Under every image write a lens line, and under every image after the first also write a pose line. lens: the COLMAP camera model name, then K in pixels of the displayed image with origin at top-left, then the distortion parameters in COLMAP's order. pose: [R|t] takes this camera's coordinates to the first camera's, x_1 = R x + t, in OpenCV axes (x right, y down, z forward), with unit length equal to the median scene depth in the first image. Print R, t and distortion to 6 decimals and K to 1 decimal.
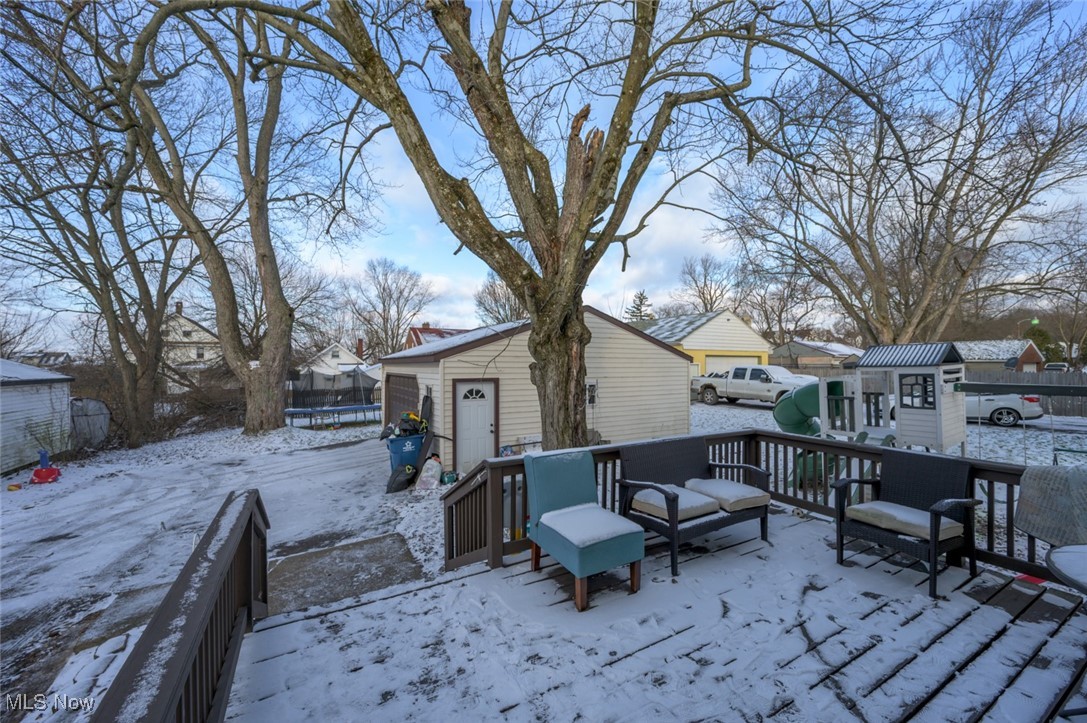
lens RADIAL K [[427.8, 0, 543.5], [0, 427.8, 361.5], [0, 0, 1]] dist [0.000538, 0.000087]
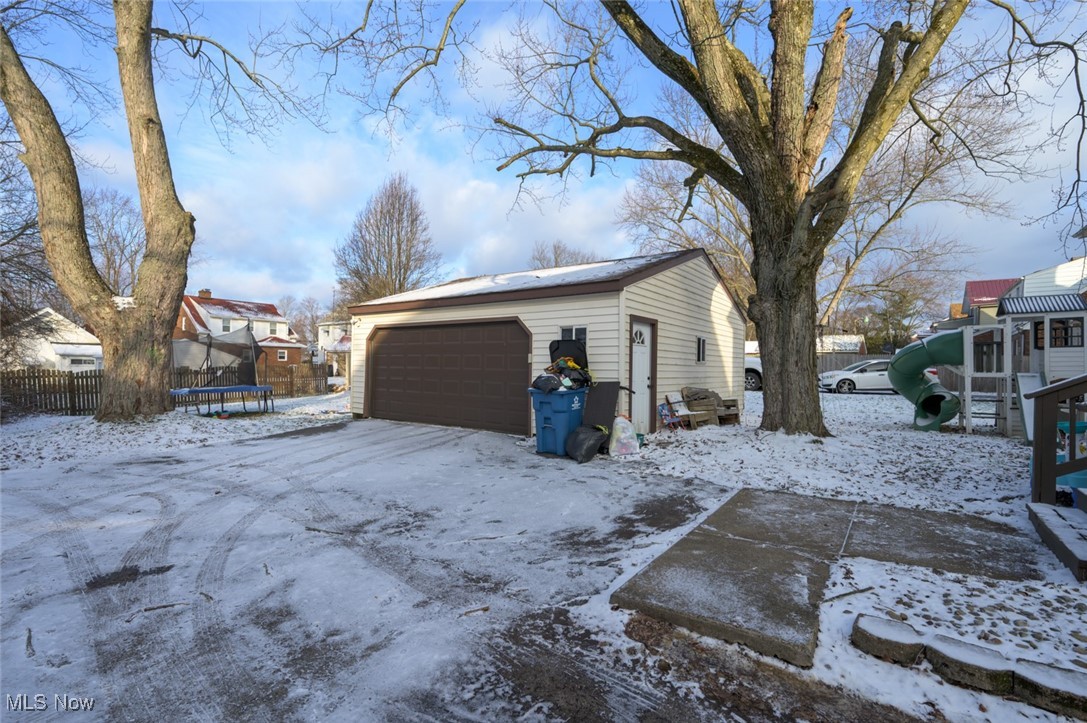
lens RADIAL K [[492.7, 0, 548.1], [0, 492.7, 366.8], [0, 0, 1]] dist [-0.002422, -0.000235]
pose [[0.908916, 0.014937, 0.416712, -0.892371], [-0.020362, 0.999756, 0.008577, 0.161130], [-0.416482, -0.016281, 0.908998, 0.307796]]
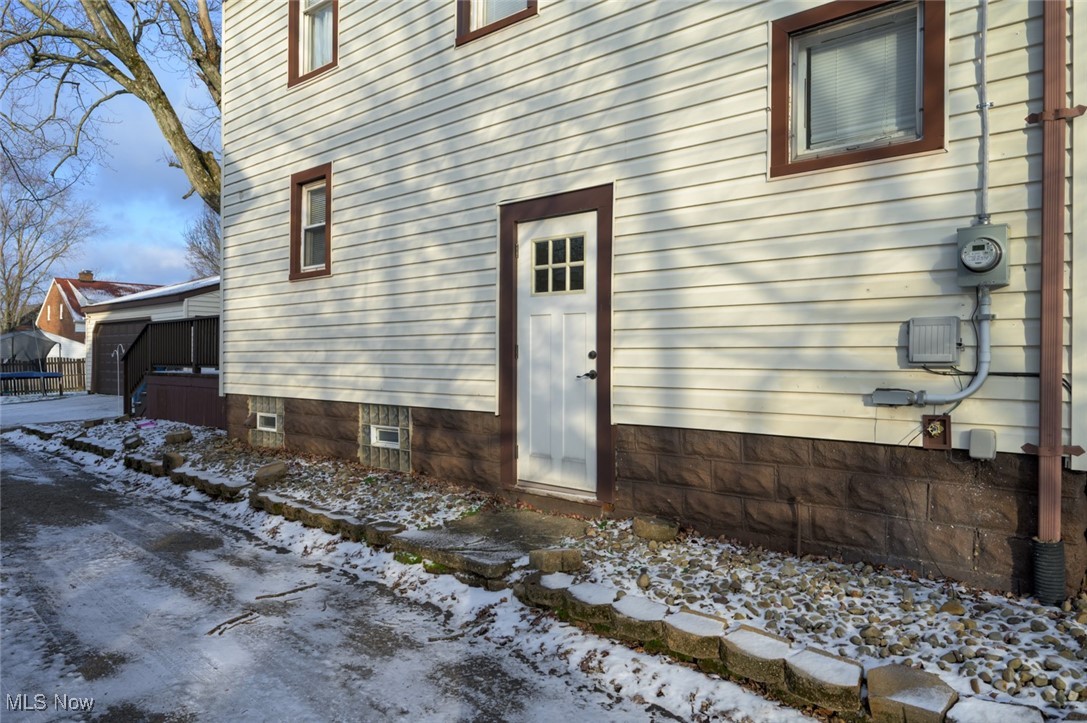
lens RADIAL K [[718.9, 0, 543.5], [0, 718.9, 361.5], [0, 0, 1]] dist [-0.000772, 0.001666]
pose [[0.946426, 0.004670, 0.322888, 0.068496], [-0.009226, 0.999878, 0.012580, 0.162990], [-0.322790, -0.014885, 0.946354, -1.467176]]
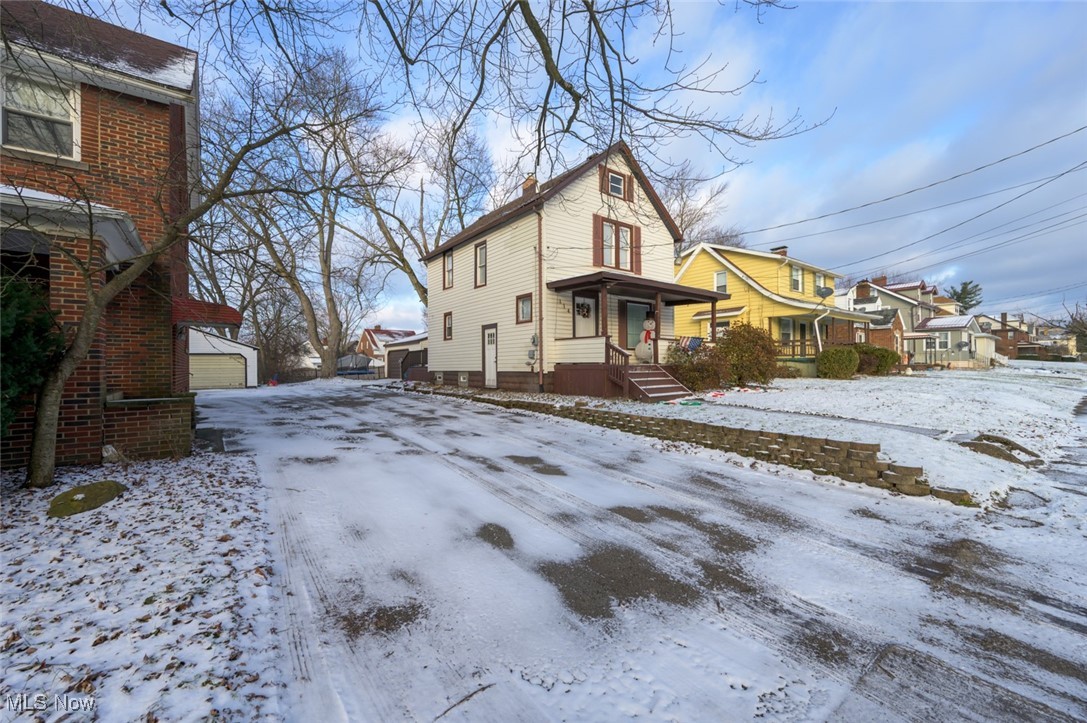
lens RADIAL K [[427.8, 0, 543.5], [0, 427.8, 361.5], [0, 0, 1]] dist [0.000538, 0.000087]
pose [[0.989989, -0.005162, 0.141048, 0.272598], [0.005393, 0.999985, -0.001257, 0.187363], [-0.141039, 0.002005, 0.990002, -2.829277]]
